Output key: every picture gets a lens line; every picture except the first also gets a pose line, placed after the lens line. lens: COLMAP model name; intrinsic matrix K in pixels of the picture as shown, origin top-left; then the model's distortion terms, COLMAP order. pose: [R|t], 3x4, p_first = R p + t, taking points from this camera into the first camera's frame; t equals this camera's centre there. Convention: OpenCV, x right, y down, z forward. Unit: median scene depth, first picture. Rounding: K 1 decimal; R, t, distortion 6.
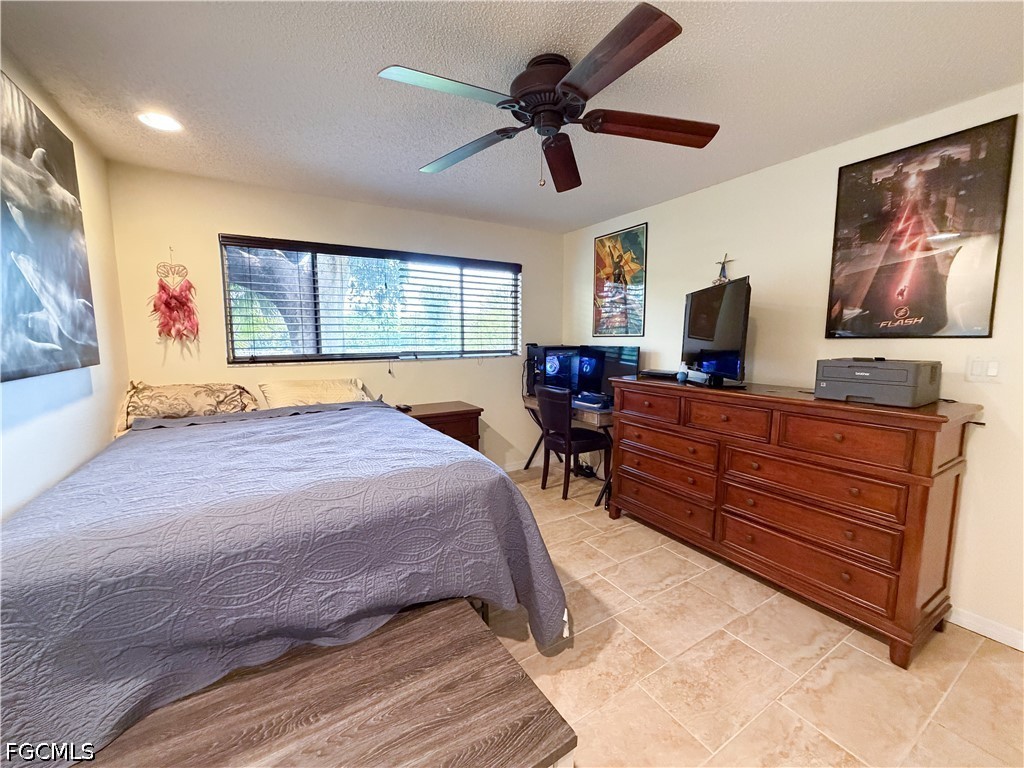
lens RADIAL K [[409.0, 0, 509.3], [0, 409.0, 383.2], [0, 0, 1]] dist [-0.003133, 0.000104]
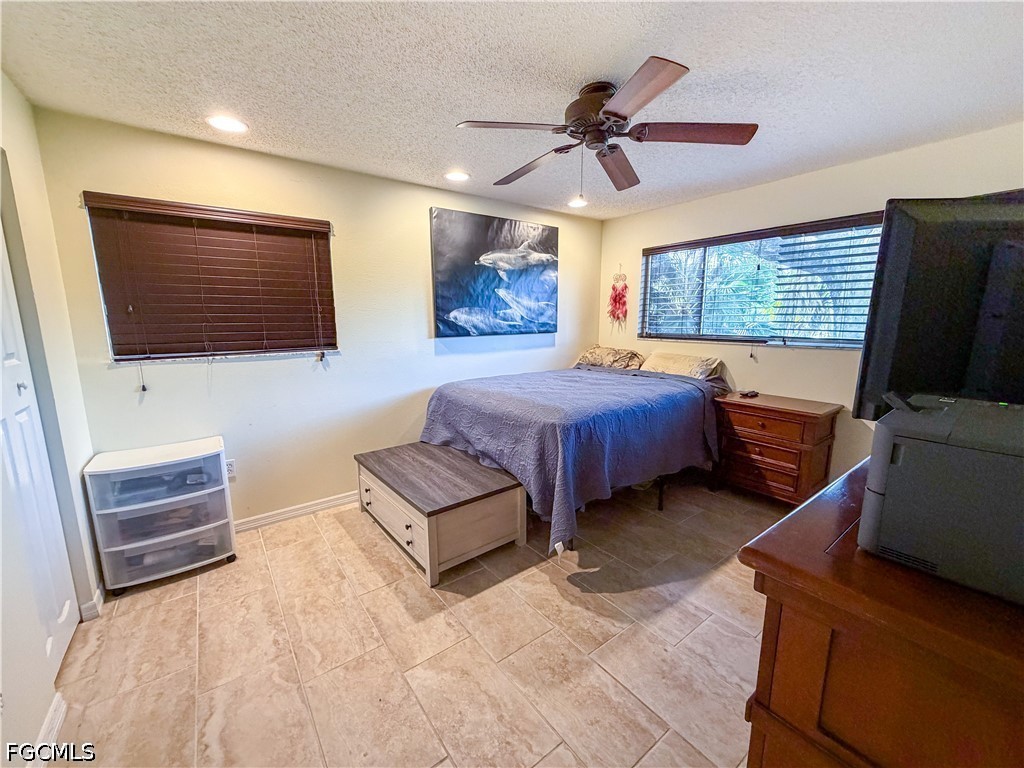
lens RADIAL K [[409.0, 0, 508.5], [0, 409.0, 385.1], [0, 0, 1]] dist [-0.003133, 0.000104]
pose [[0.095542, 0.165873, -0.981508, 0.822272], [-0.112153, 0.981534, 0.154960, -0.060133], [0.989087, 0.095274, 0.112381, 0.423653]]
